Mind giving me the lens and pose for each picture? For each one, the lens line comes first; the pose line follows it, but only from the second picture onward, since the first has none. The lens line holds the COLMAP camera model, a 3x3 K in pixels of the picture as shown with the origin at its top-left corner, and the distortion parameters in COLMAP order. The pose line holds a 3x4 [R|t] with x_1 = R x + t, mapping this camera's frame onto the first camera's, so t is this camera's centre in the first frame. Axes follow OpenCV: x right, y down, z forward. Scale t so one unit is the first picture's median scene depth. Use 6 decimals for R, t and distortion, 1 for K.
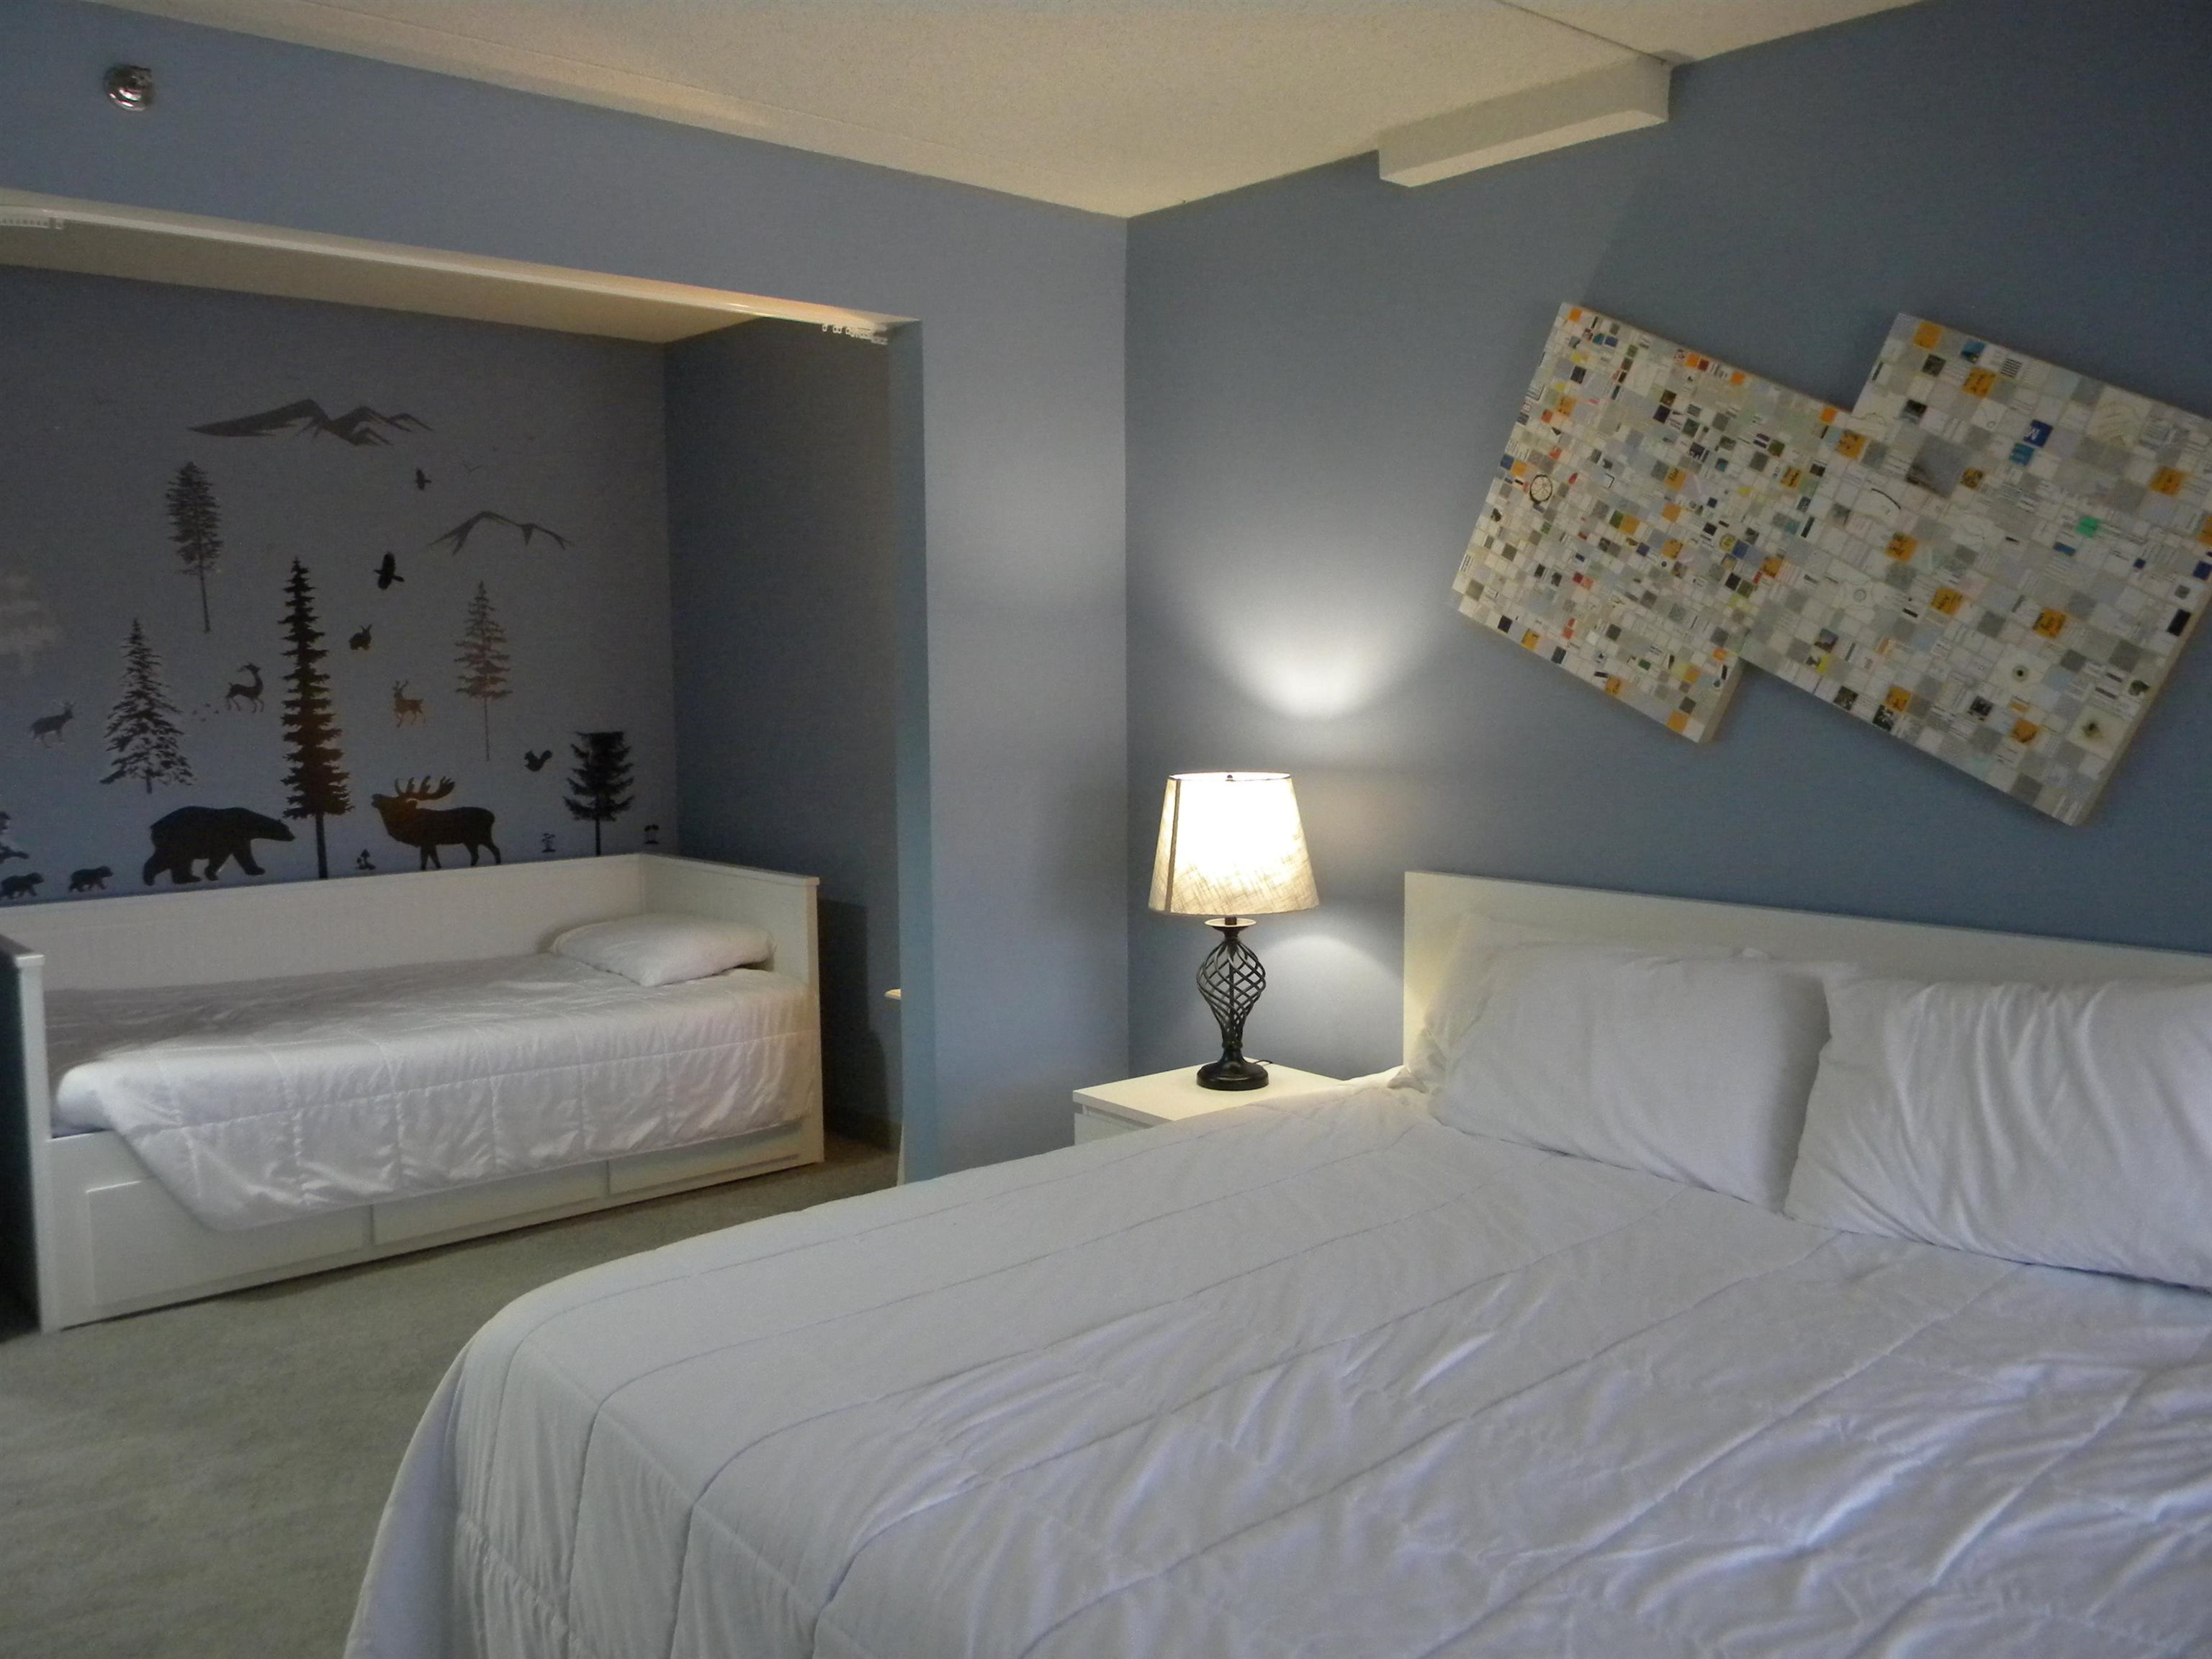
lens RADIAL K [[1811.3, 0, 1089.7], [0, 1811.3, 806.4], [0, 0, 1]] dist [0.024357, -0.044340]
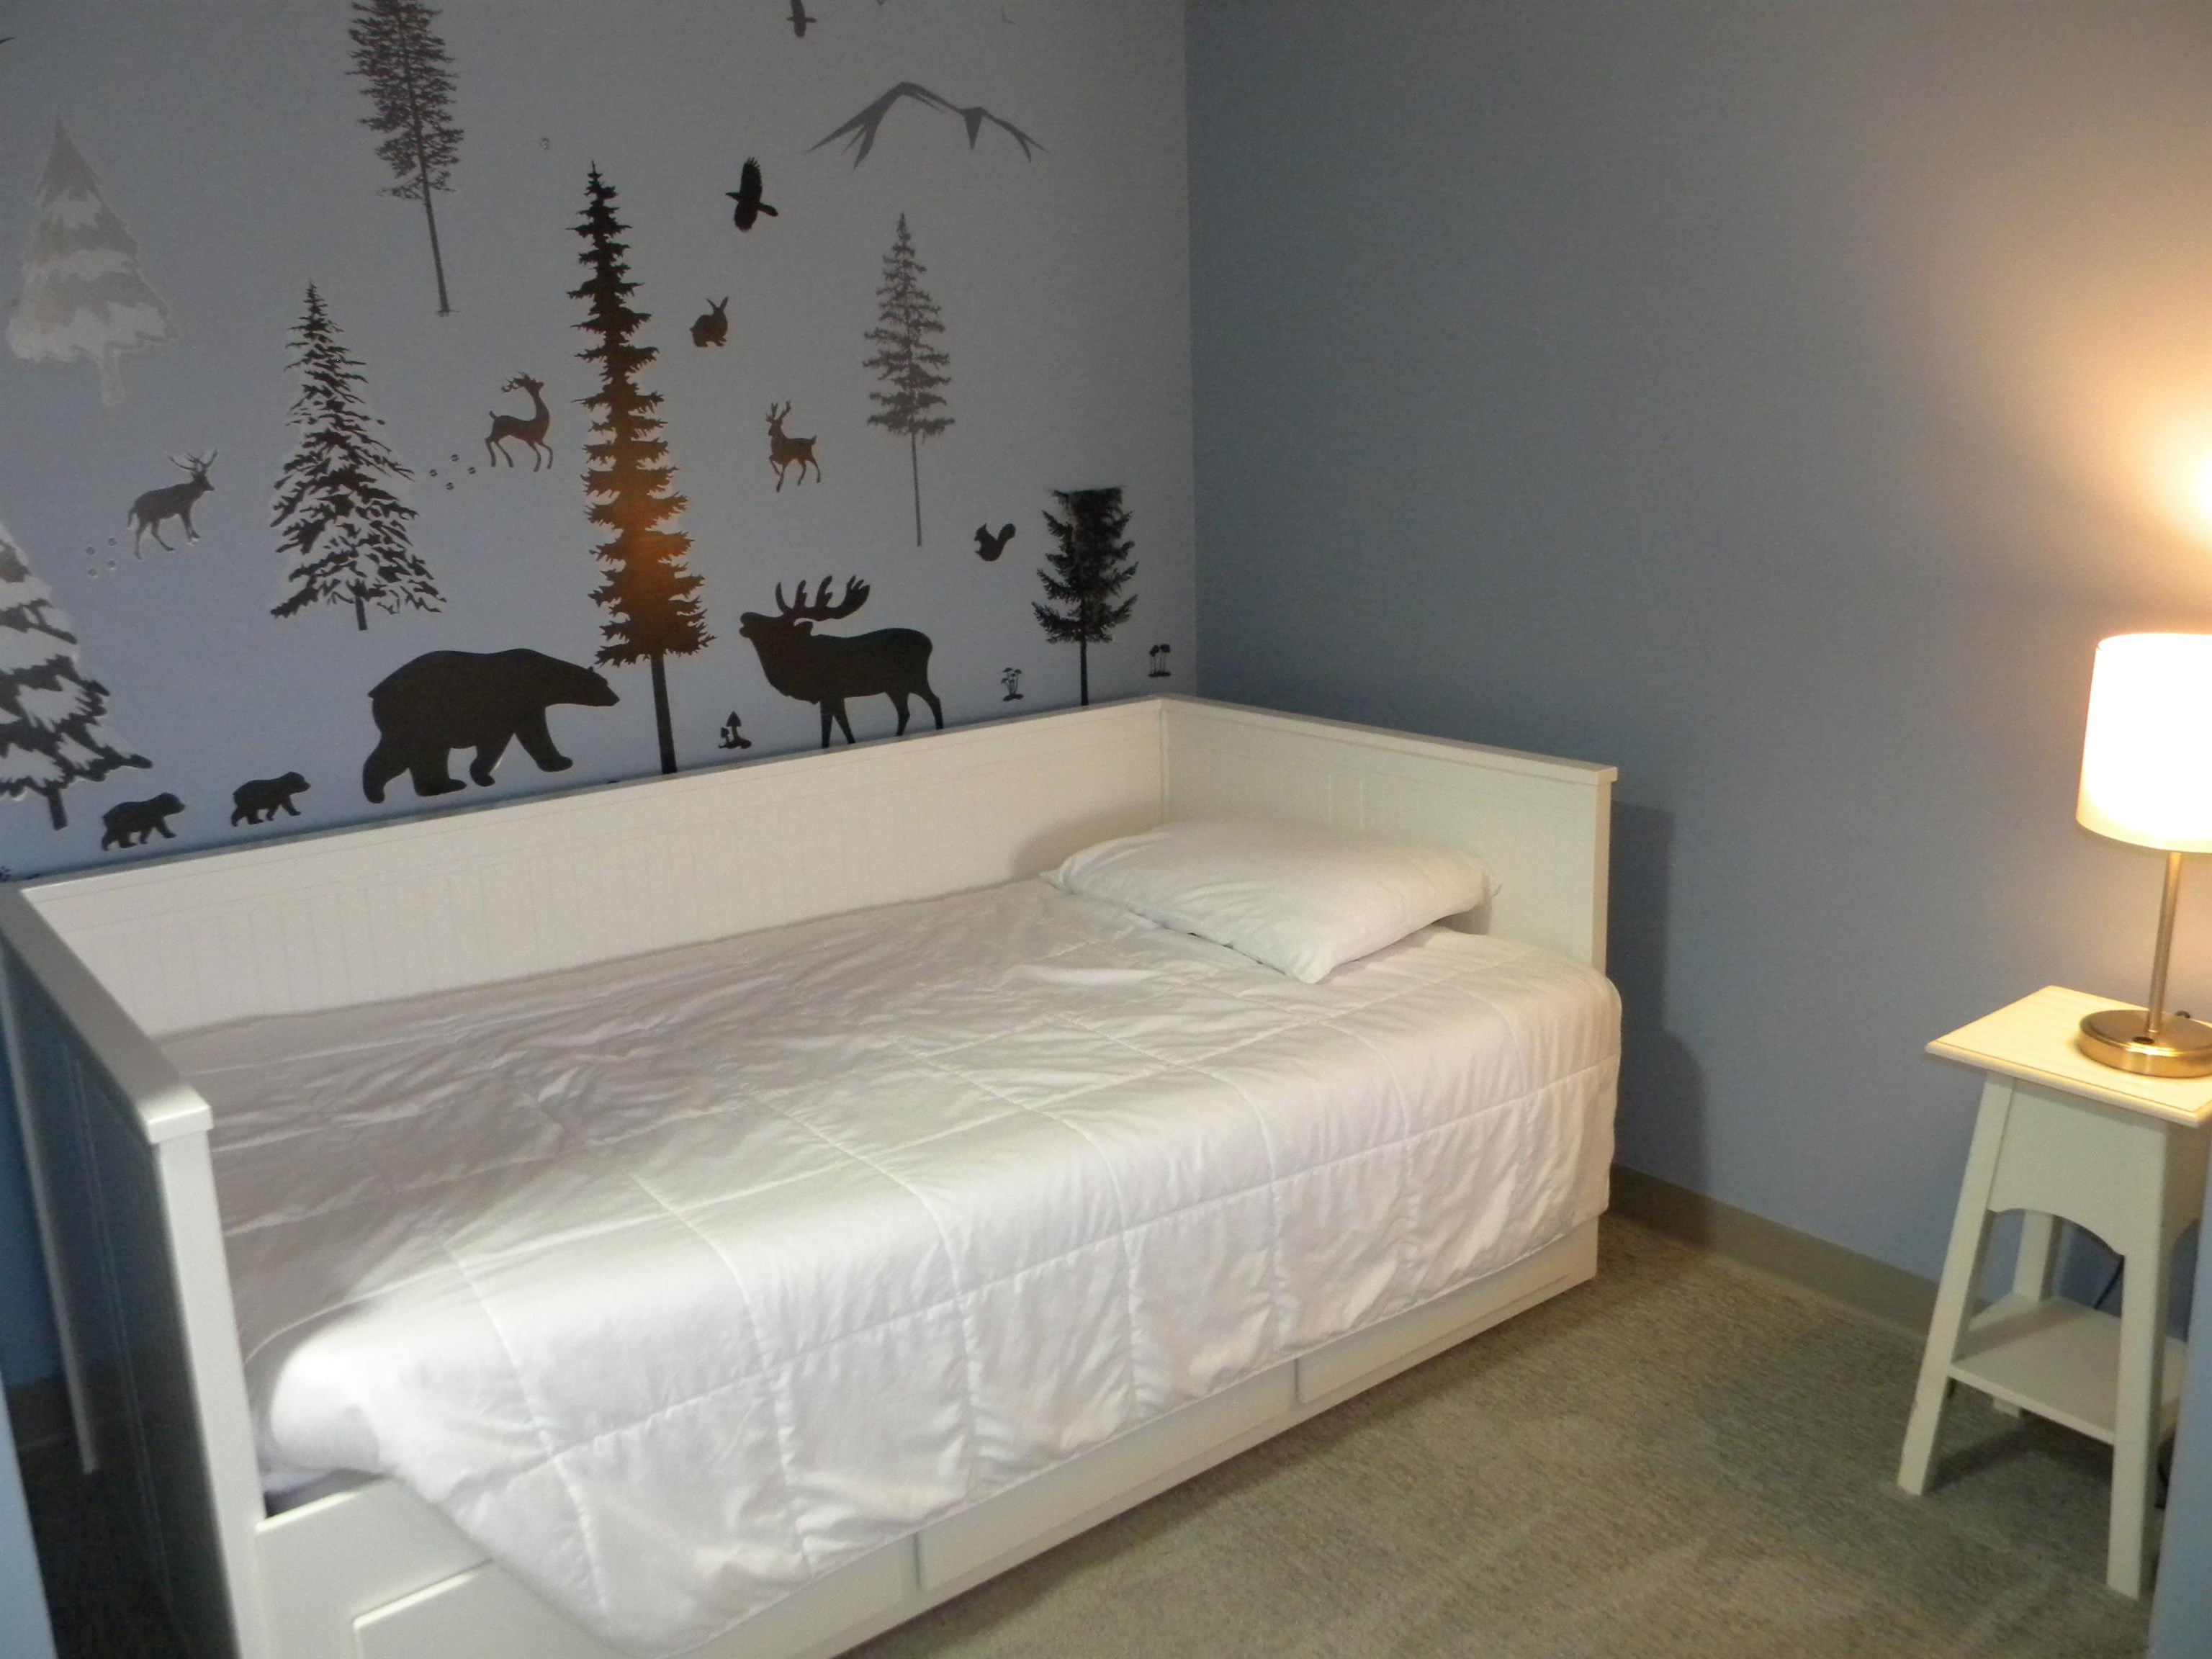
lens RADIAL K [[1811.3, 0, 1089.7], [0, 1811.3, 806.4], [0, 0, 1]] dist [0.024357, -0.044340]
pose [[0.998323, -0.010868, -0.056862, -0.278312], [0.019097, 0.989063, 0.146252, -0.029680], [0.054651, -0.147092, 0.987612, 0.485042]]
